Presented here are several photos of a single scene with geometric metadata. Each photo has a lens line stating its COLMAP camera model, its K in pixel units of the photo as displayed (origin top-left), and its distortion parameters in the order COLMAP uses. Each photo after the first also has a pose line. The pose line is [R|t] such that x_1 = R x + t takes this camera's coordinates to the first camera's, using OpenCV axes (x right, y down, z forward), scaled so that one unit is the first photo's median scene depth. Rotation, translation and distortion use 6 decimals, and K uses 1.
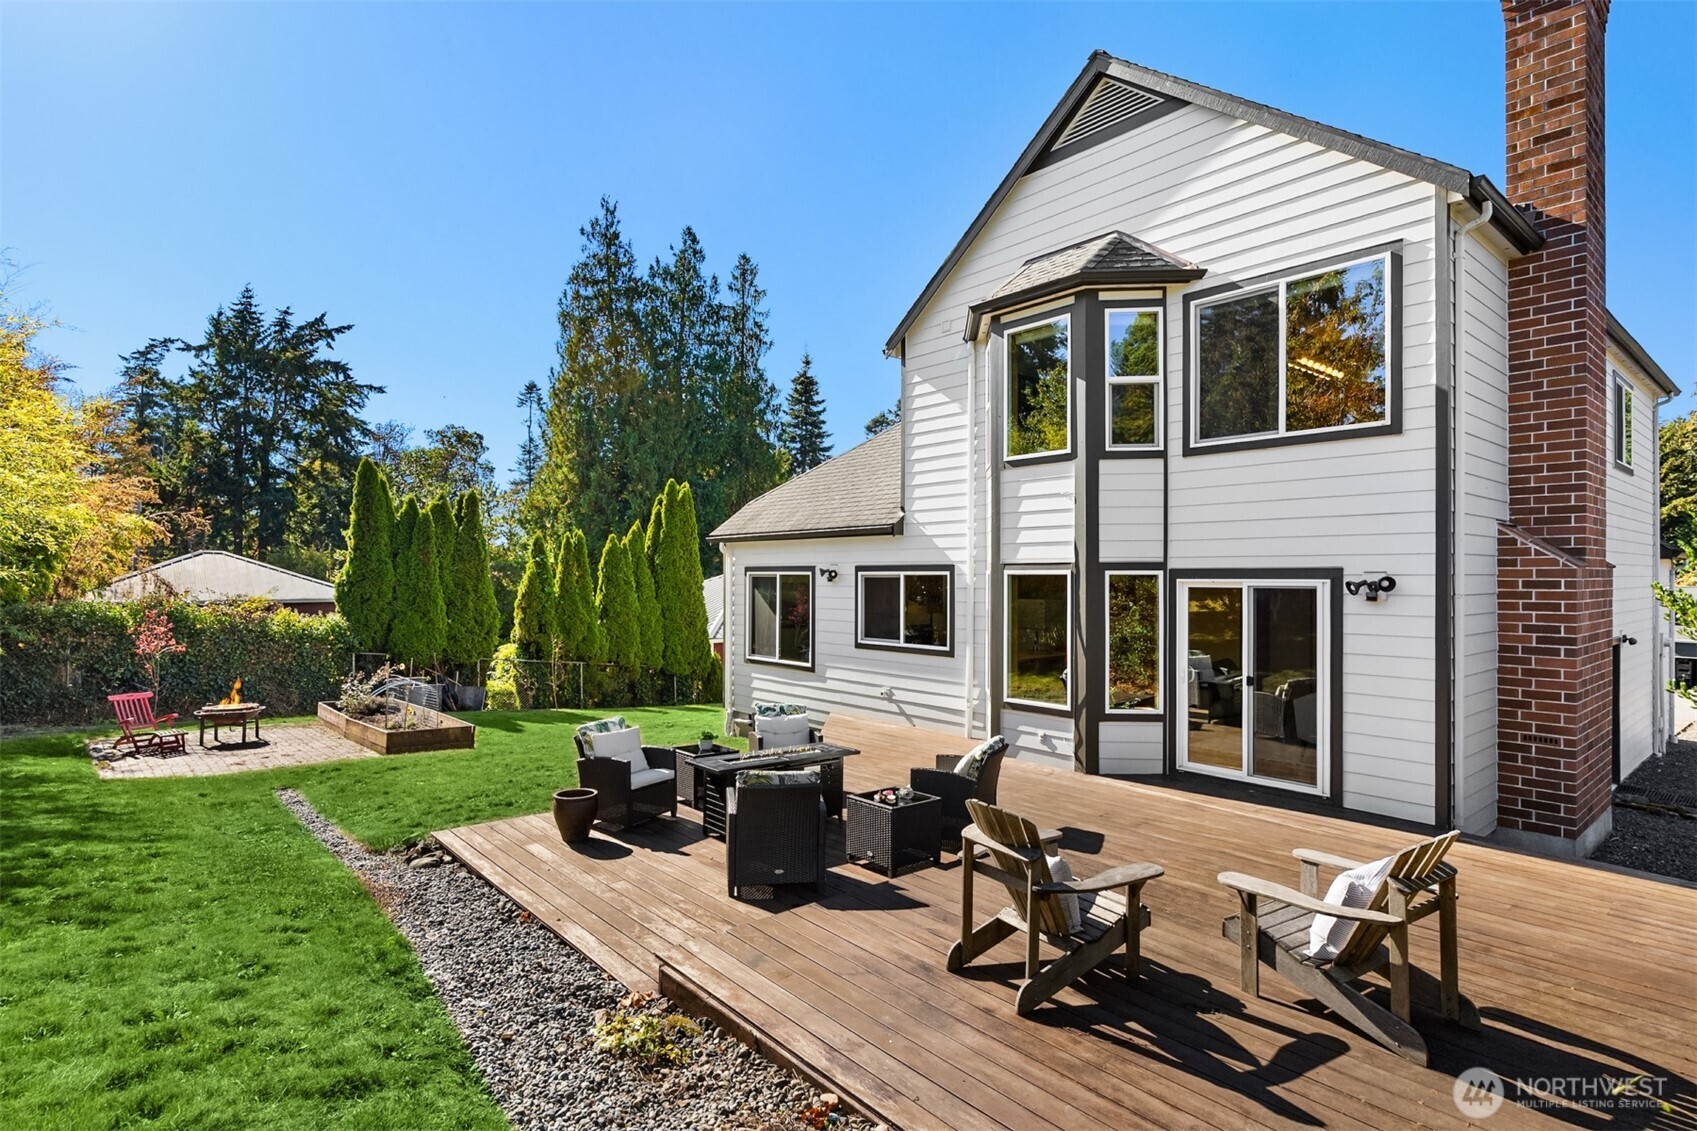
lens RADIAL K [[856.1, 0, 848.5], [0, 856.1, 565.5], [0, 0, 1]] dist [0.003165, 0.001097]
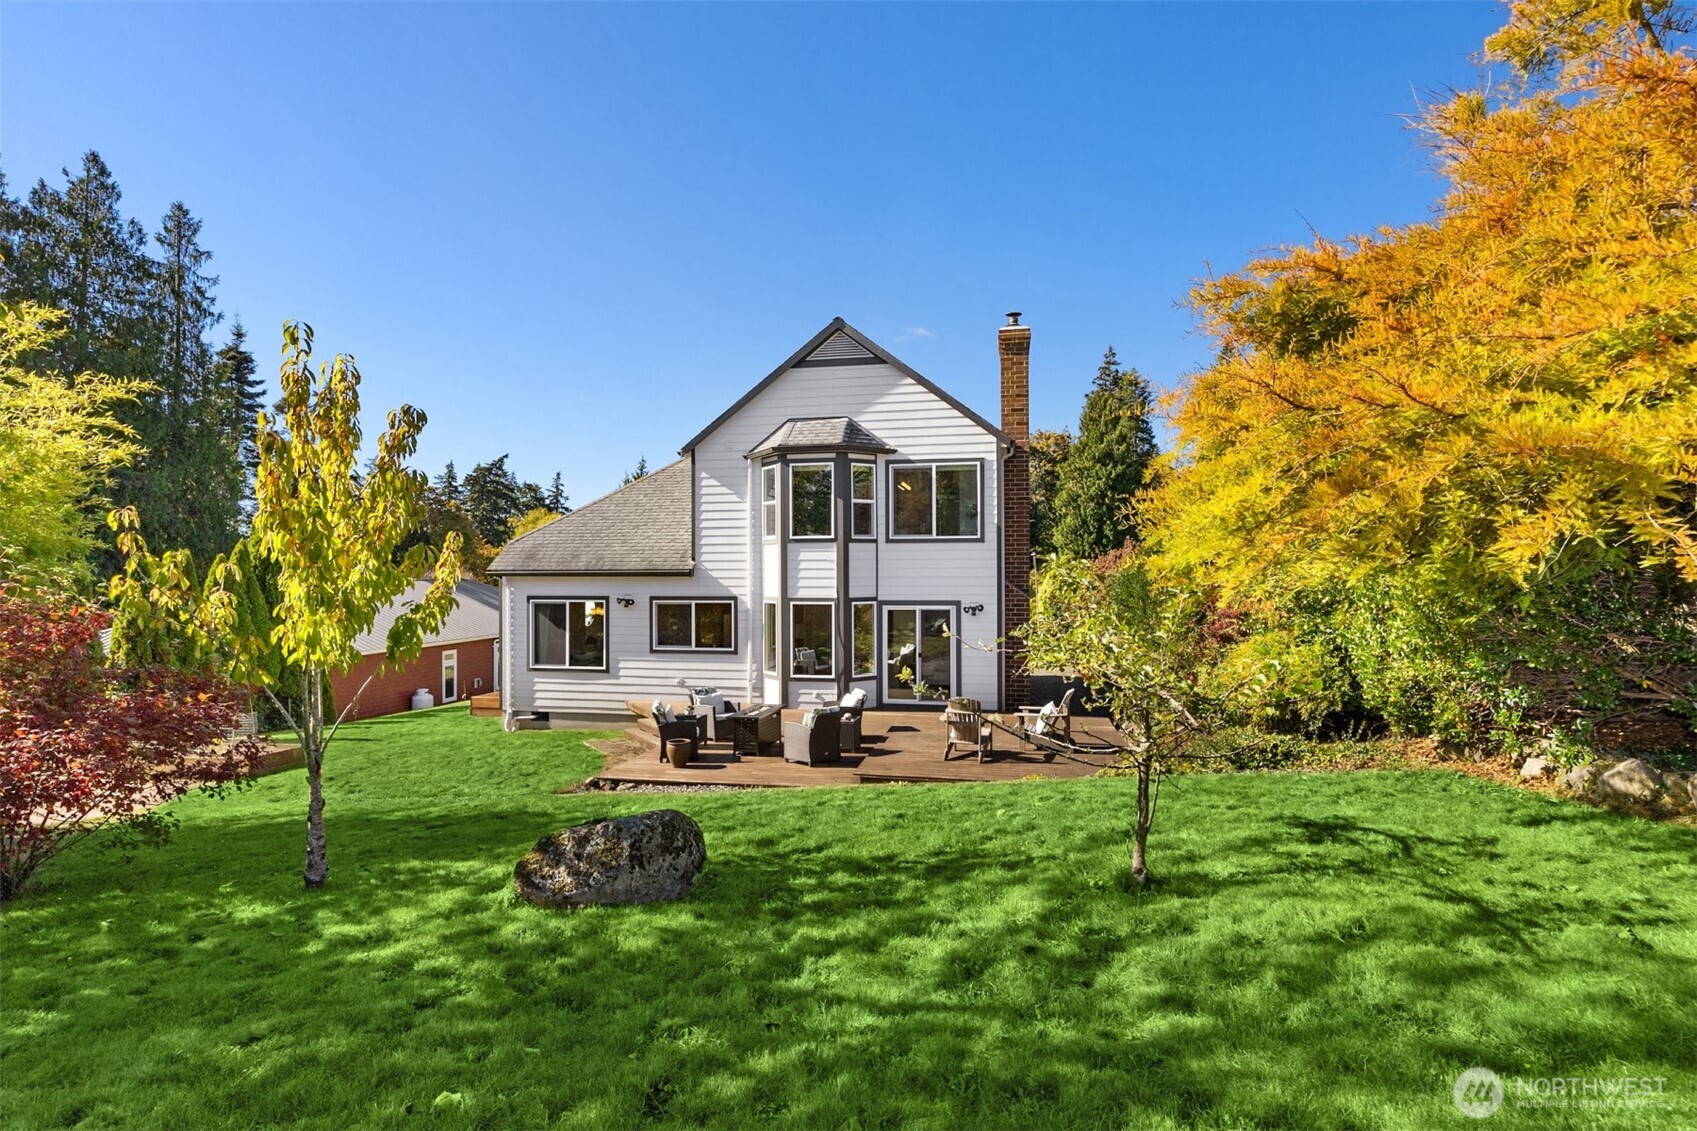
lens RADIAL K [[853.7, 0, 840.4], [0, 853.7, 564.3], [0, 0, 1]] dist [0.004728, -0.000220]
pose [[0.785321, 0.000517, 0.619088, -0.708982], [-0.003169, 0.999990, 0.003184, -0.066623], [-0.619080, -0.004462, 0.785315, -0.369658]]
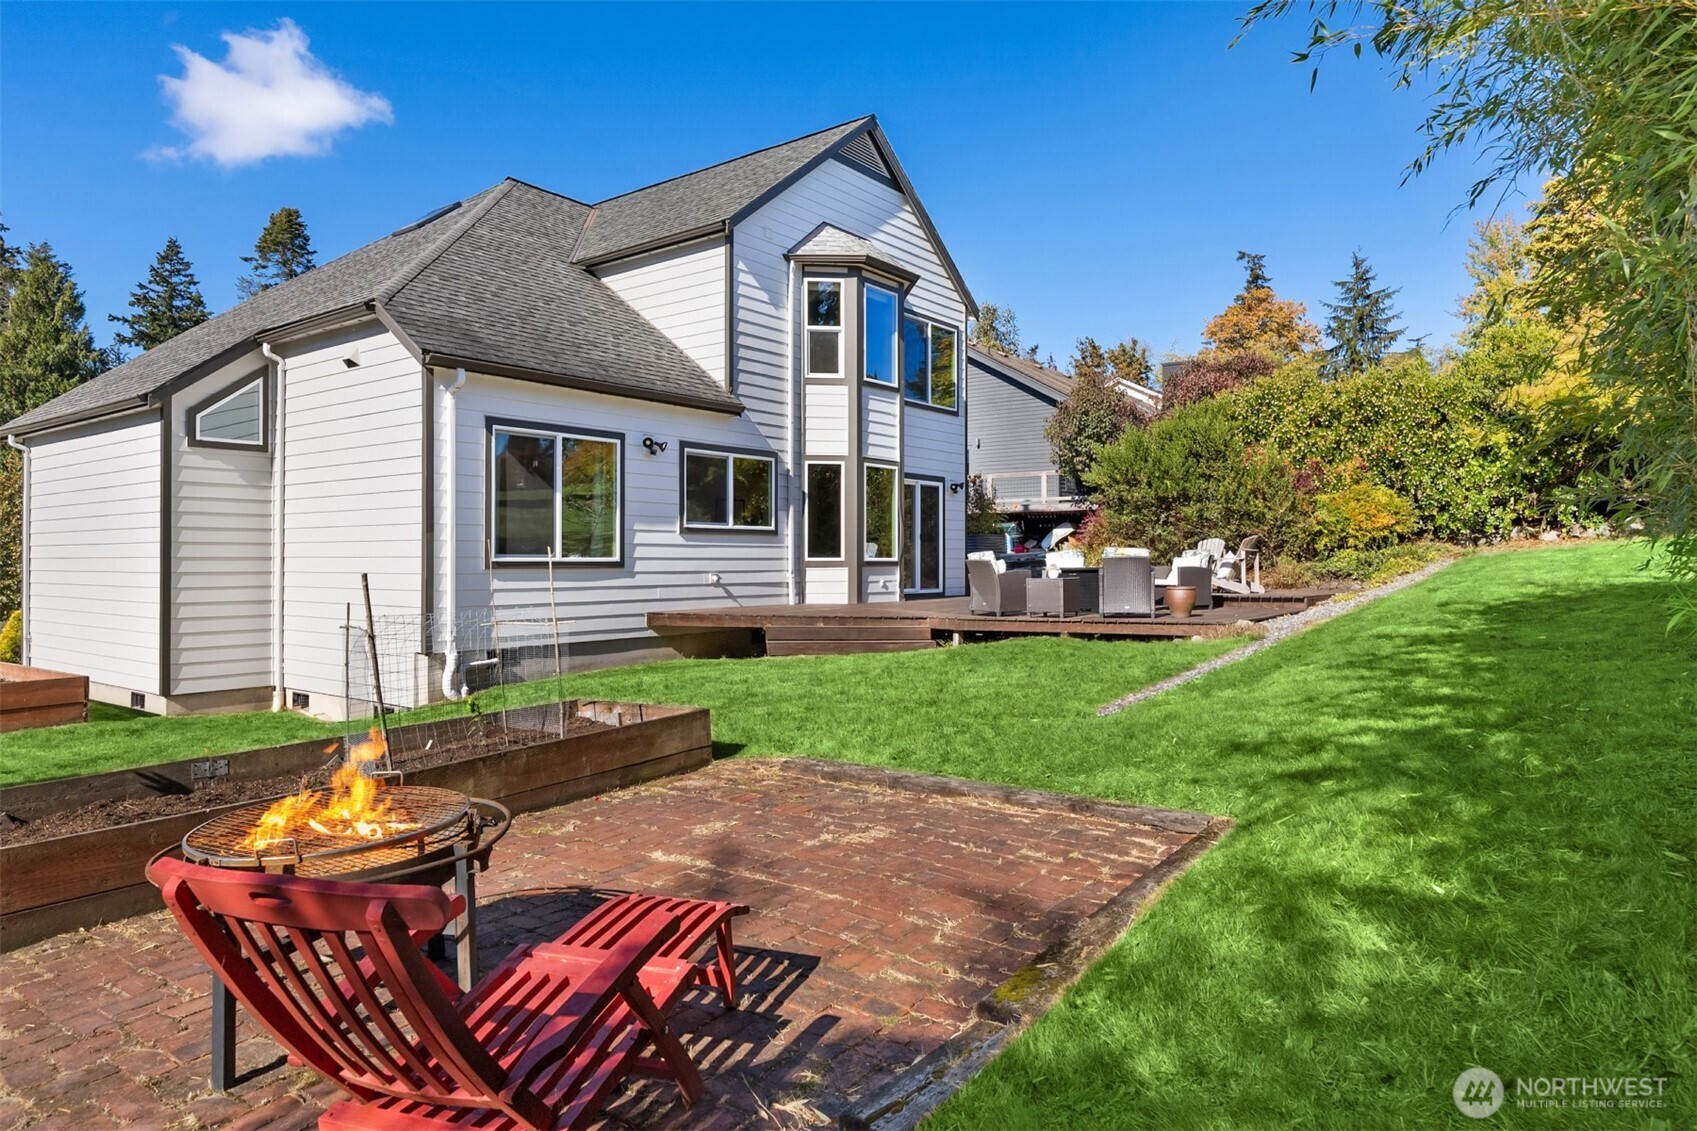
lens RADIAL K [[1019.4, 0, 851.2], [0, 1019.4, 542.7], [0, 0, 1]] dist [-0.001648, -0.000321]
pose [[-0.199481, 0.010462, 0.979846, -1.191007], [-0.012974, 0.999827, -0.013317, 0.132260], [-0.979816, -0.015369, -0.199310, 1.163502]]
